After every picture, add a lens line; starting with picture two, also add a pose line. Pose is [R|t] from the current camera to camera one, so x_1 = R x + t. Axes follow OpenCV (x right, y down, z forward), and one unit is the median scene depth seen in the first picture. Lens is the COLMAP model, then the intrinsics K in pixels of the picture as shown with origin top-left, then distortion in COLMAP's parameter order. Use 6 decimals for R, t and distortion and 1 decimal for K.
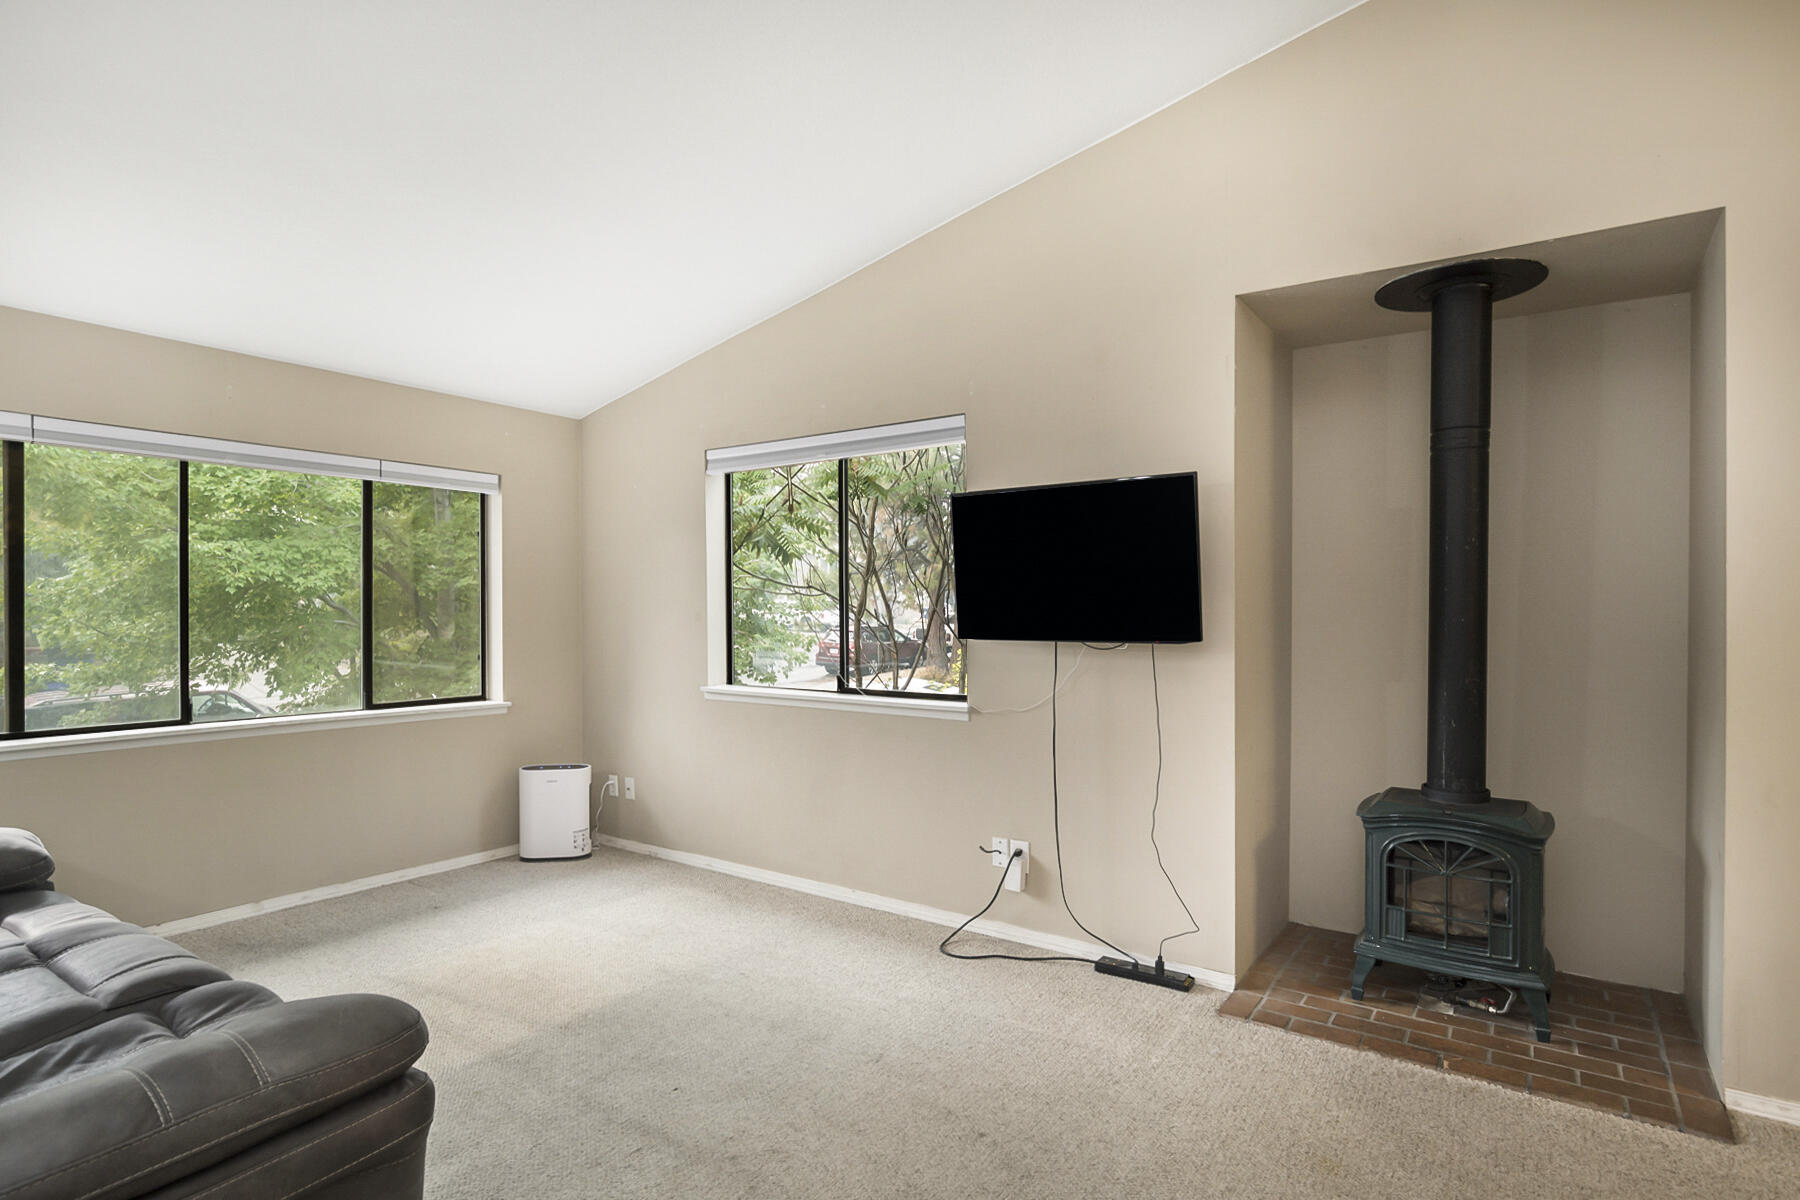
lens RADIAL K [[918.5, 0, 921.7], [0, 918.5, 602.9], [0, 0, 1]] dist [-0.021530, 0.011054]
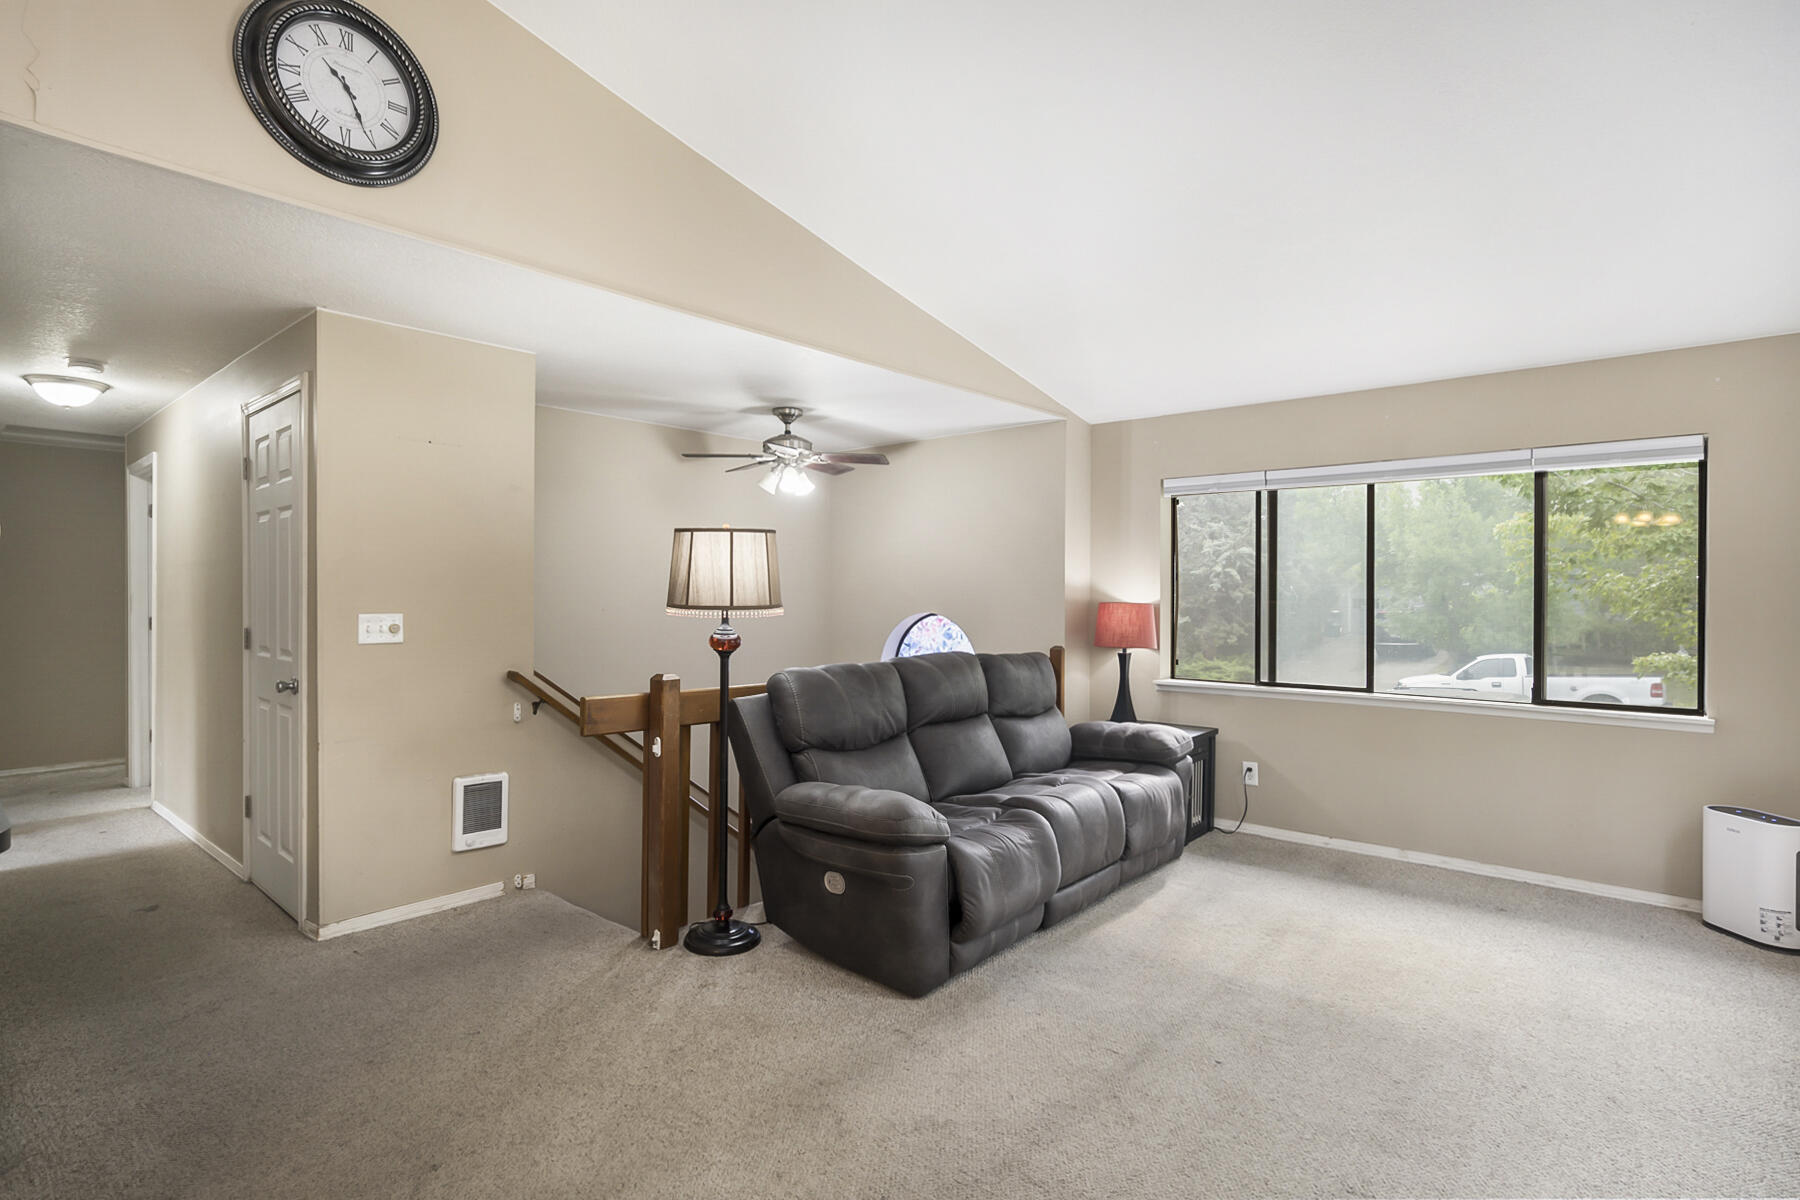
lens RADIAL K [[918.5, 0, 892.7], [0, 918.5, 602.1], [0, 0, 1]] dist [-0.021530, 0.011054]
pose [[-0.125623, 0.008208, -0.992044, 0.476945], [-0.003197, 0.999957, 0.008678, 0.000579], [0.992073, 0.004262, -0.125591, 0.451194]]
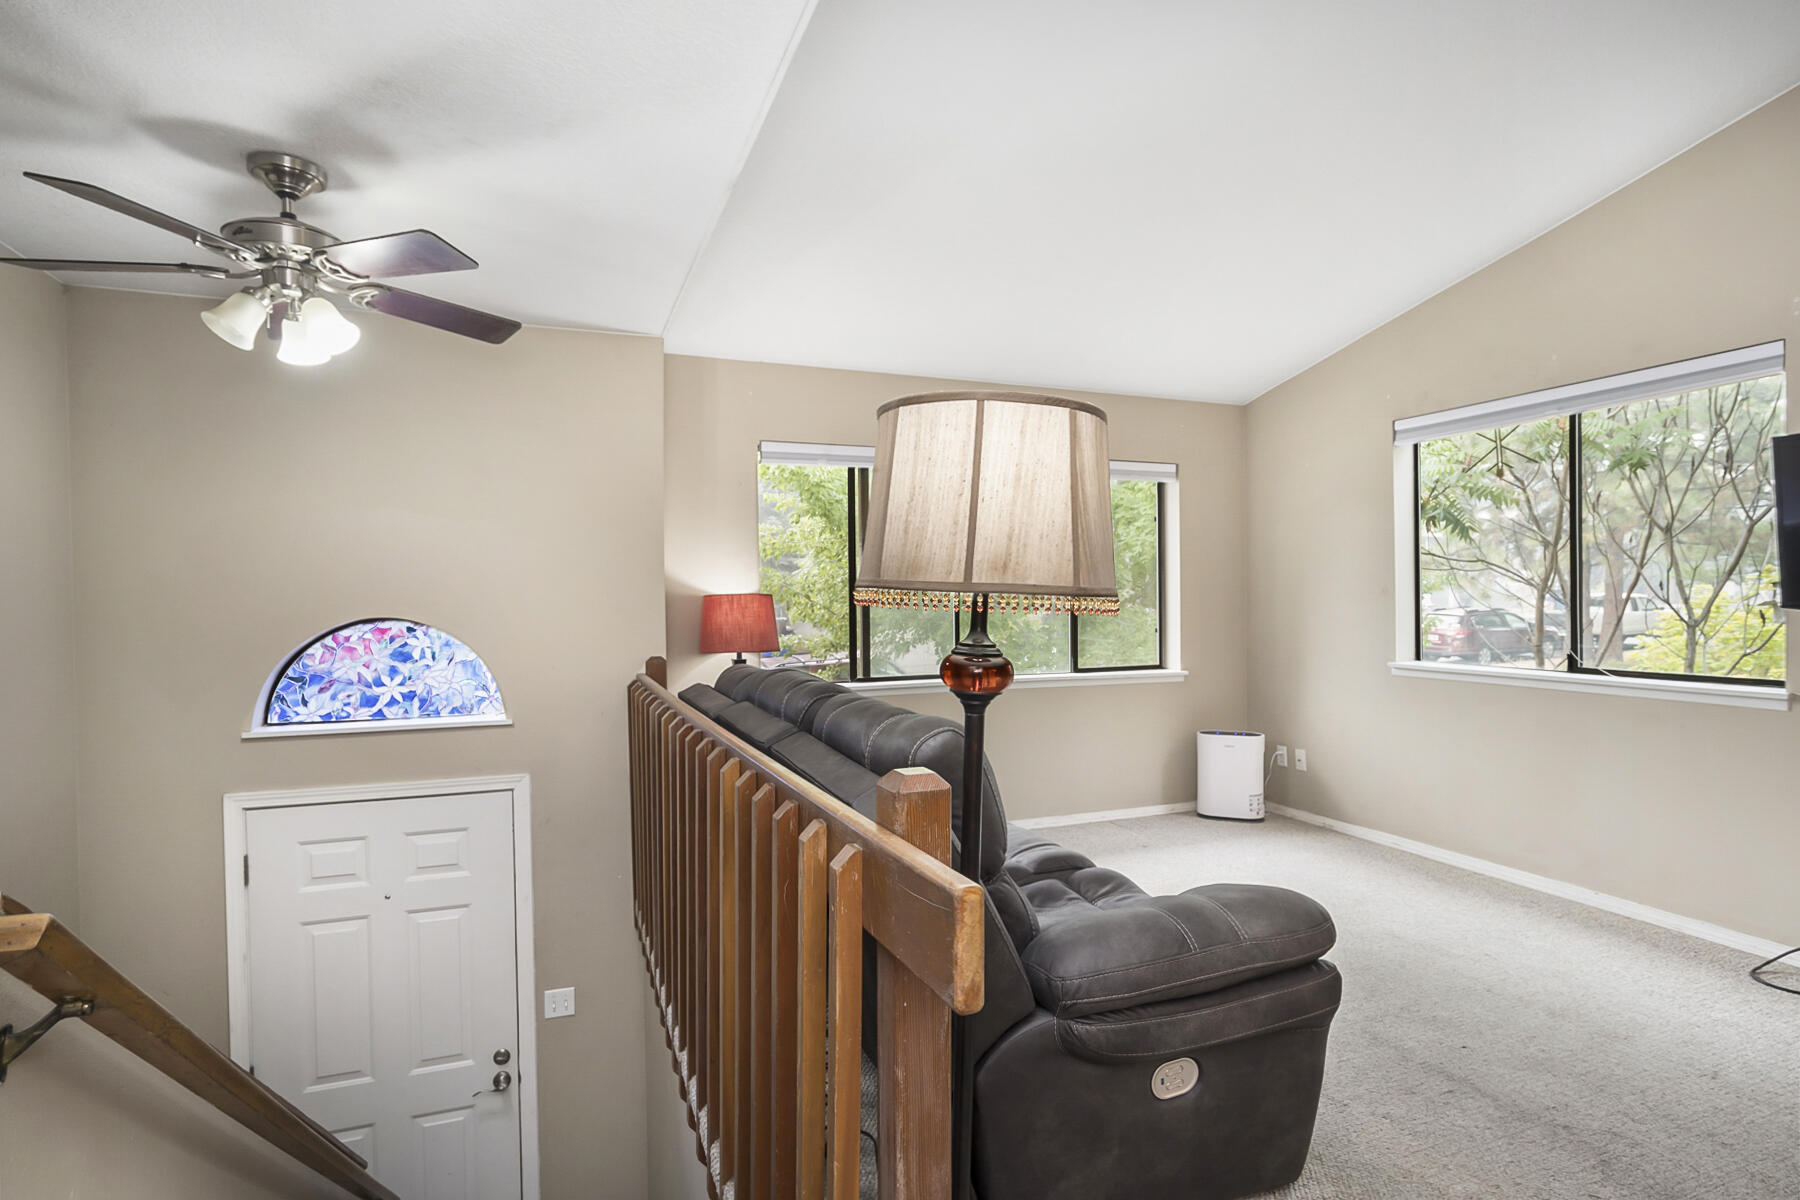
lens RADIAL K [[918.5, 0, 907.0], [0, 918.5, 603.9], [0, 0, 1]] dist [-0.021530, 0.011054]
pose [[0.829520, -0.001058, -0.558475, -0.130763], [0.010186, 0.999861, 0.013236, 0.011104], [0.558383, -0.016668, 0.829416, -0.108565]]
